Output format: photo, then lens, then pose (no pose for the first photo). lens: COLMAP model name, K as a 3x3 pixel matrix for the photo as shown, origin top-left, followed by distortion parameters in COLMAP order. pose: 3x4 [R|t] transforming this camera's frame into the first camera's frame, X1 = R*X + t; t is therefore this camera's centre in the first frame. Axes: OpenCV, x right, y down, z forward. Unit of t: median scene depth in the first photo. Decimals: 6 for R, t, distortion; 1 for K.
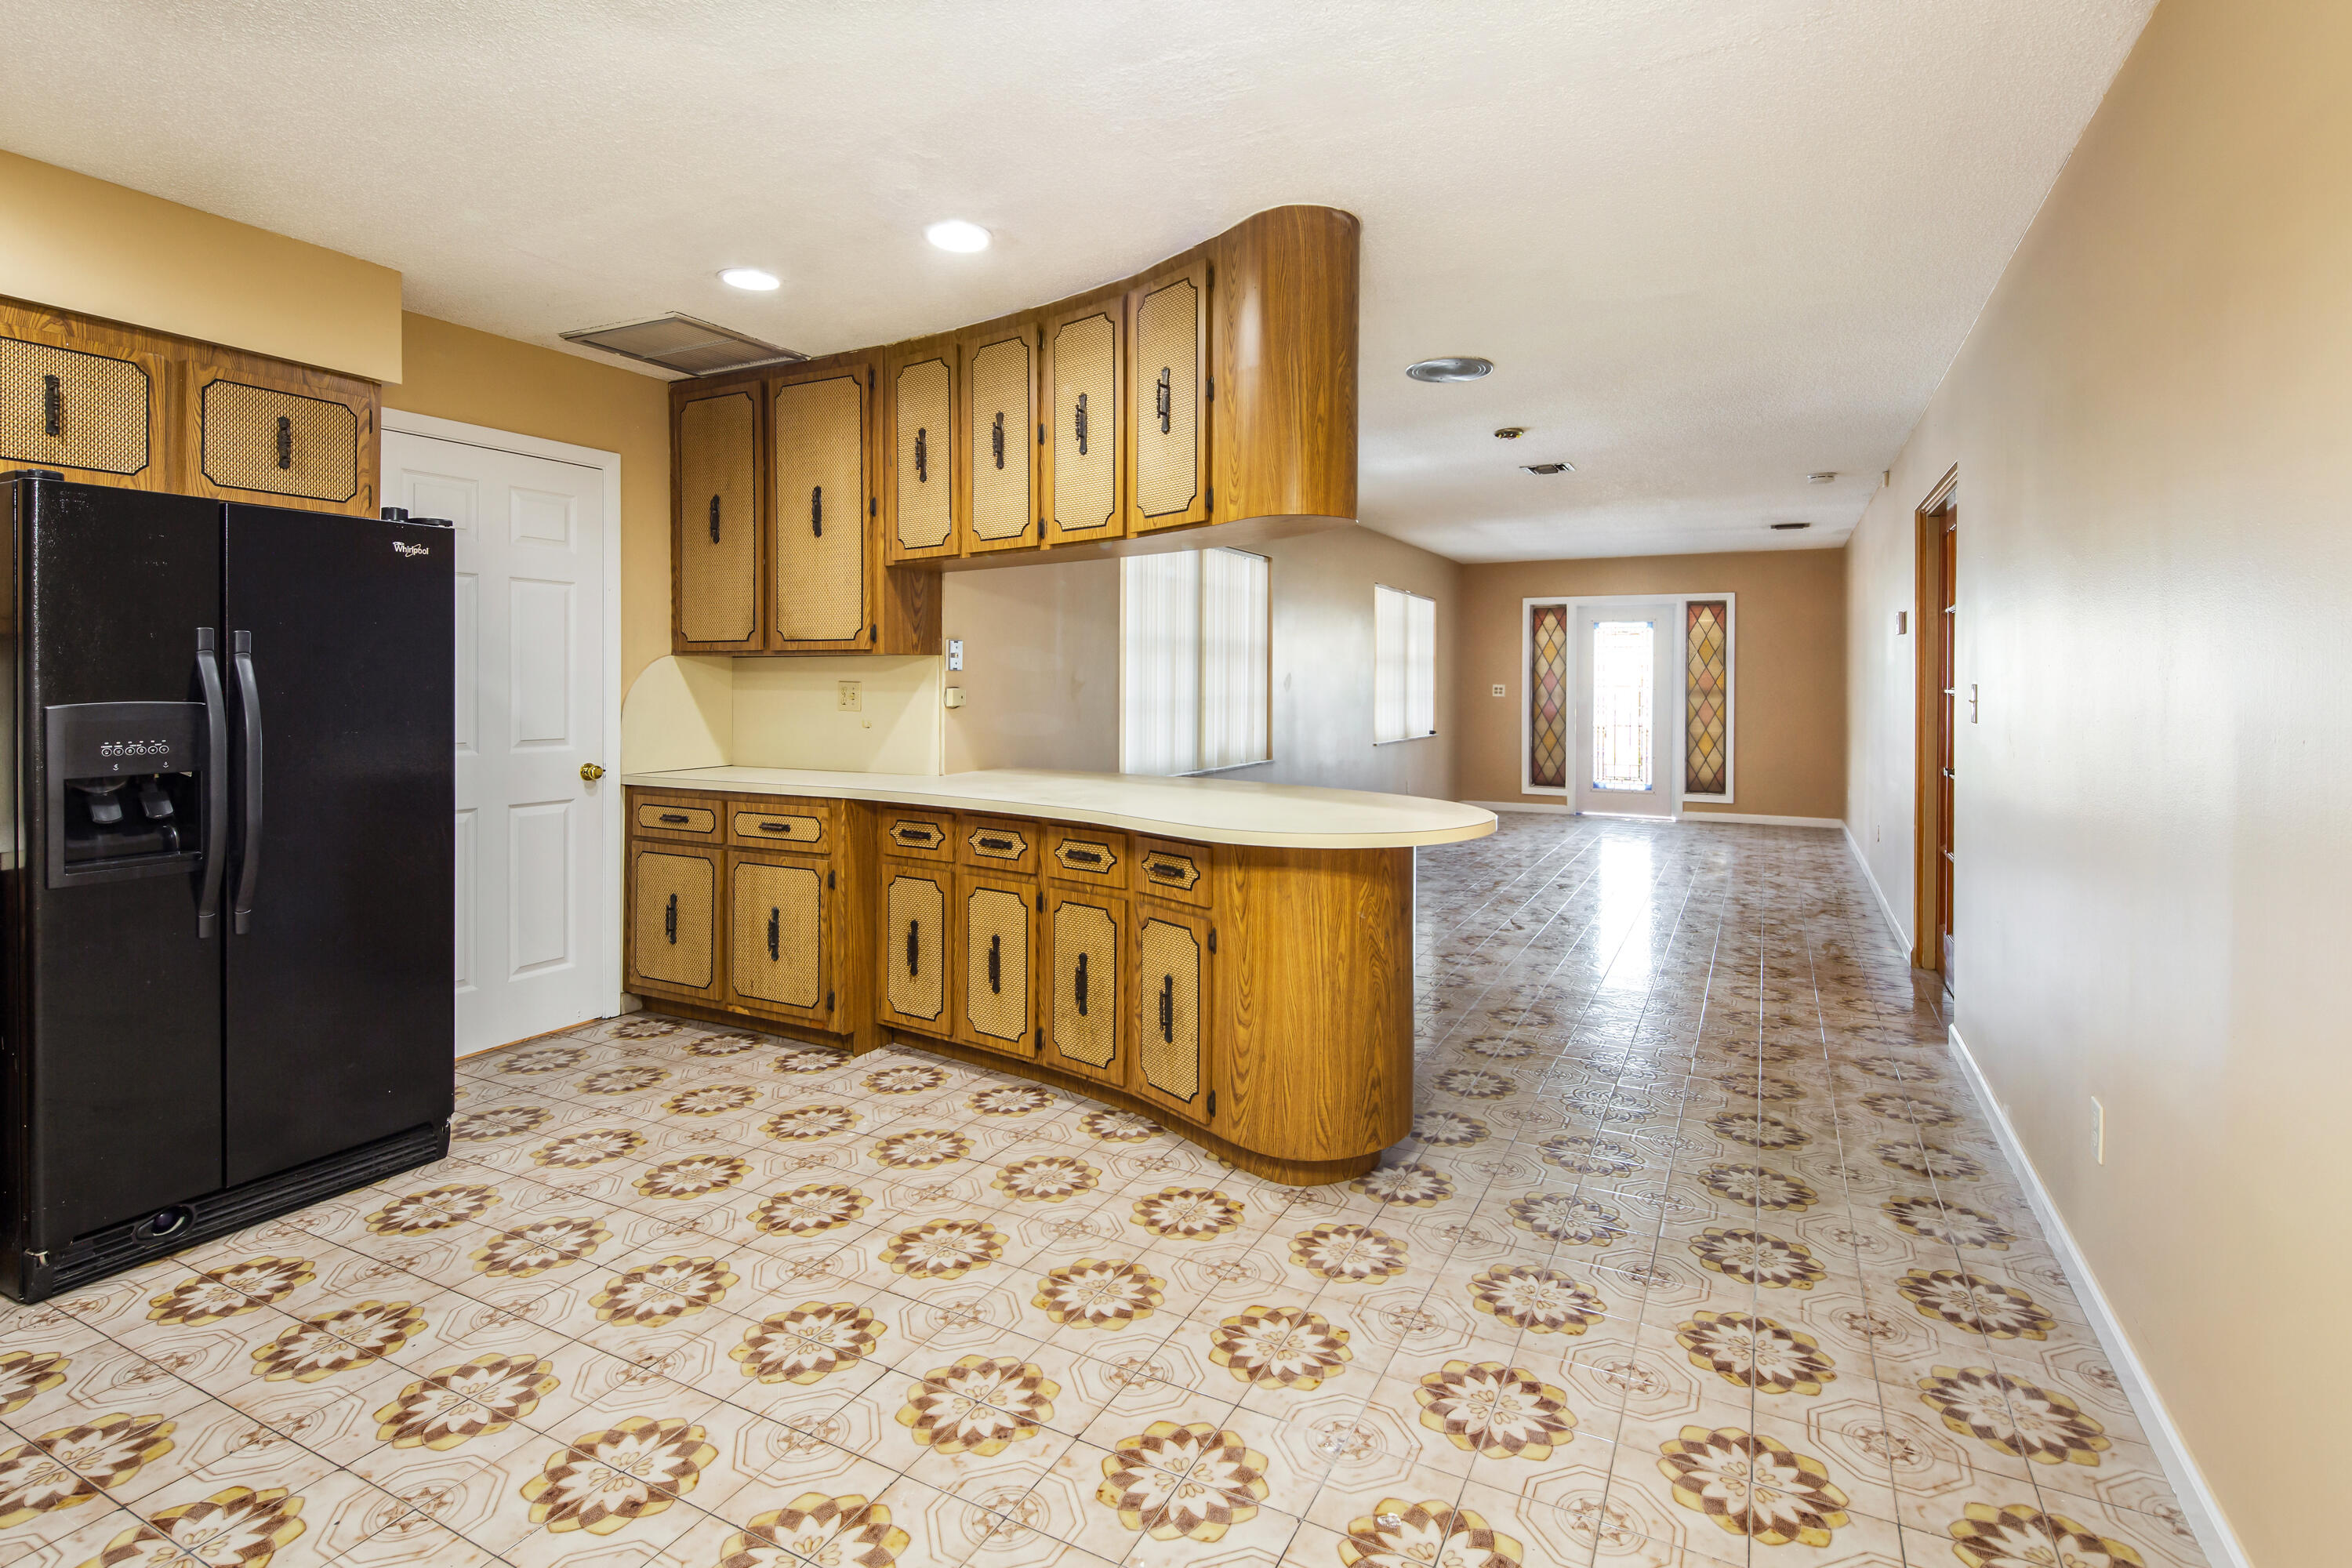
lens RADIAL K [[1145.5, 0, 1189.1], [0, 1145.5, 689.5], [0, 0, 1]] dist [0.005674, -0.005550]
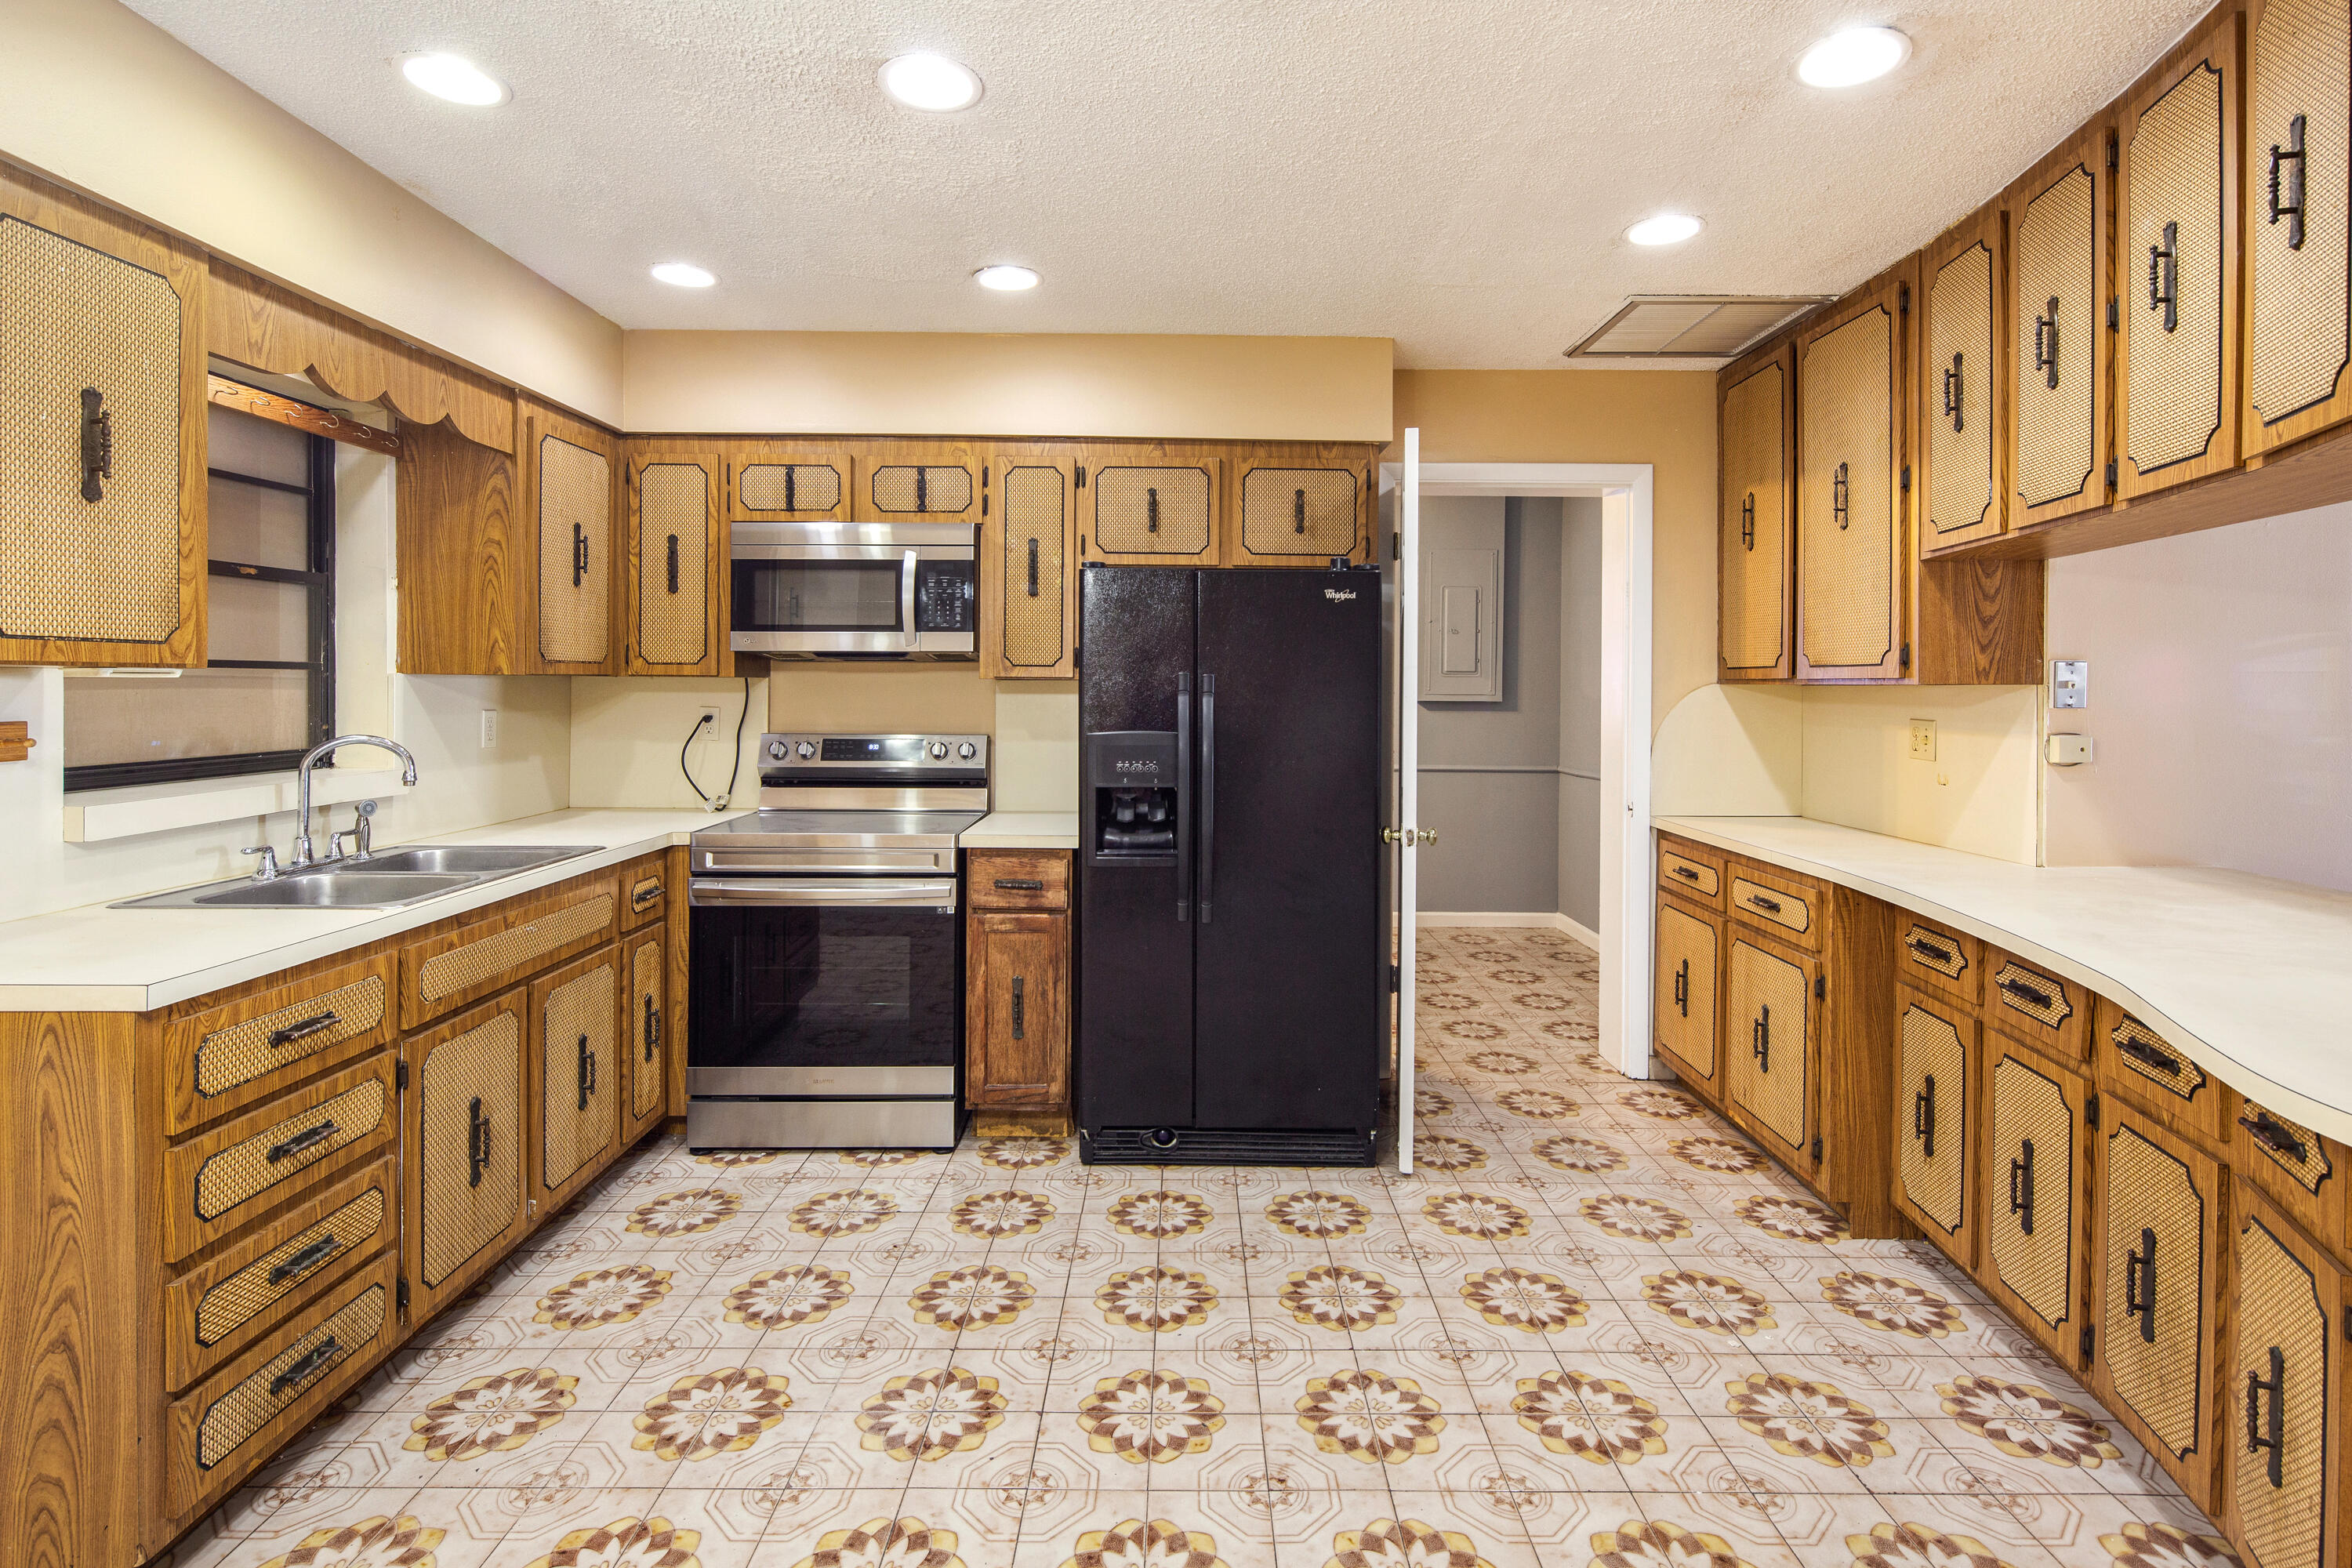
lens RADIAL K [[1145.5, 0, 1189.1], [0, 1145.5, 689.5], [0, 0, 1]] dist [0.005674, -0.005550]
pose [[0.450969, 0.004254, -0.892530, 0.200039], [-0.012537, 0.999920, -0.001569, -0.026122], [0.892452, 0.011897, 0.450986, 0.343230]]
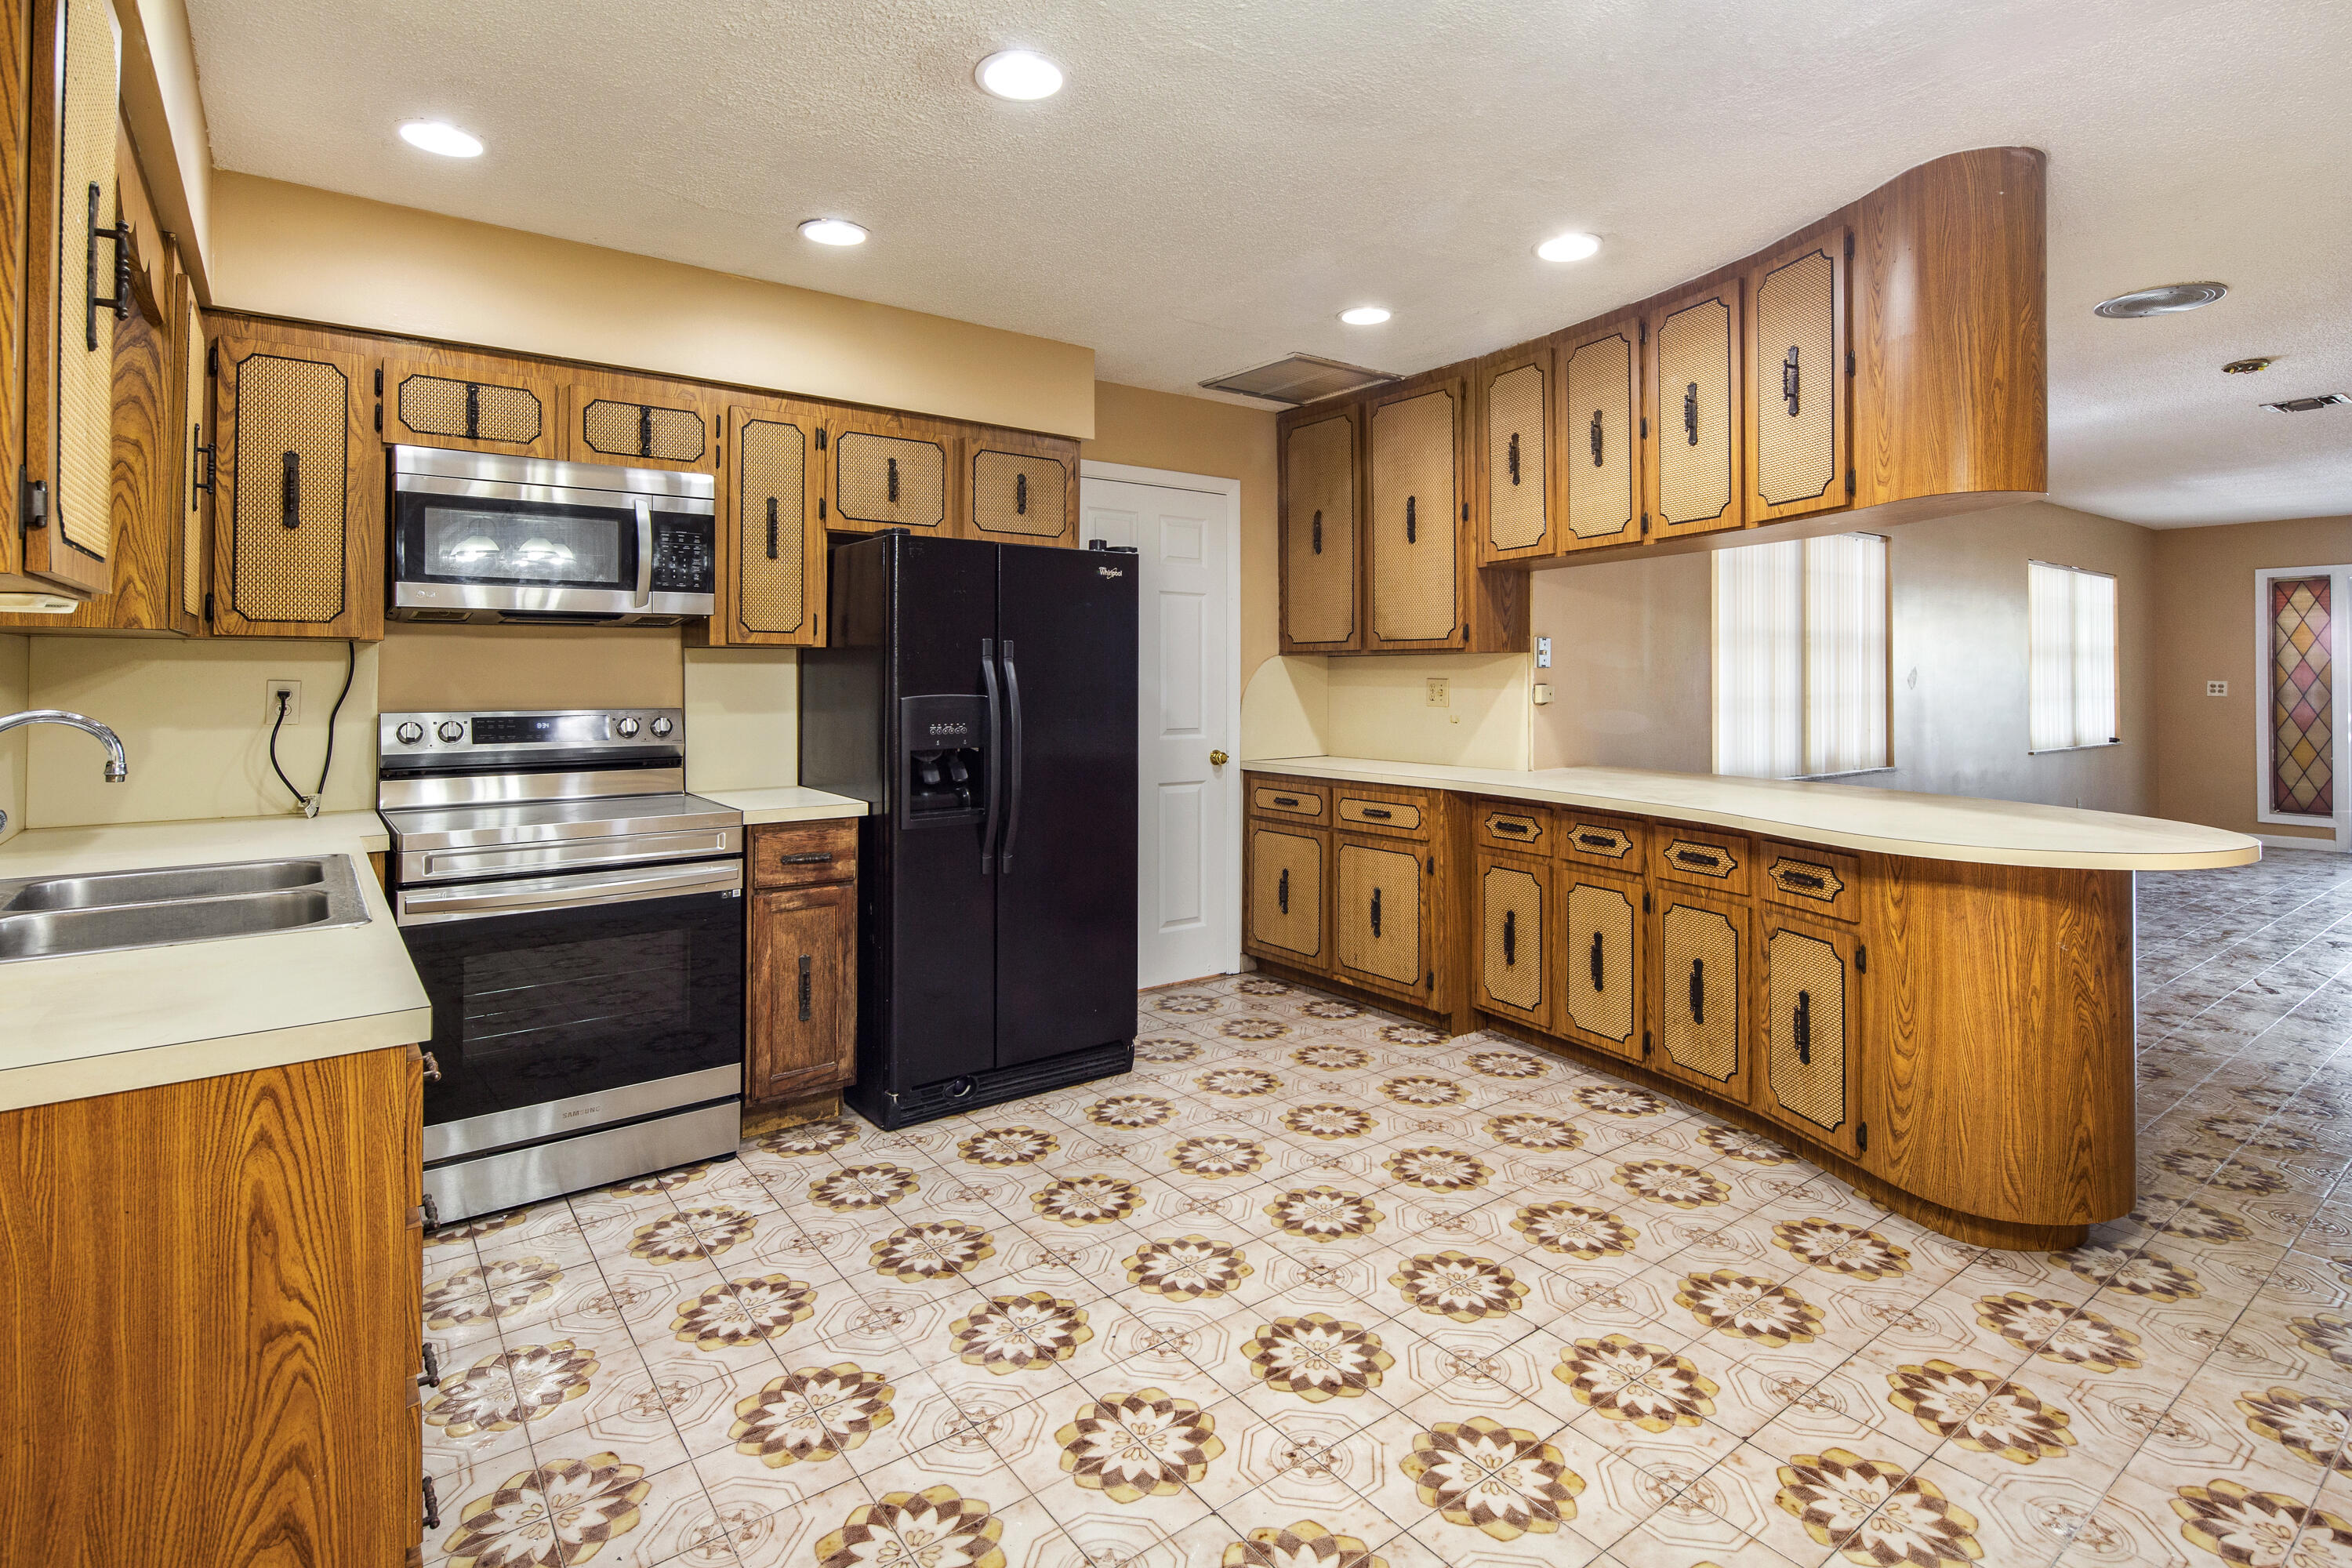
lens RADIAL K [[1156.1, 0, 1183.1], [0, 1156.1, 663.5], [0, 0, 1]] dist [0.006614, -0.005557]
pose [[0.897703, -0.007786, -0.440531, -0.052360], [-0.000963, 0.999807, -0.019632, 0.000410], [0.440599, 0.018048, 0.897523, -0.075530]]
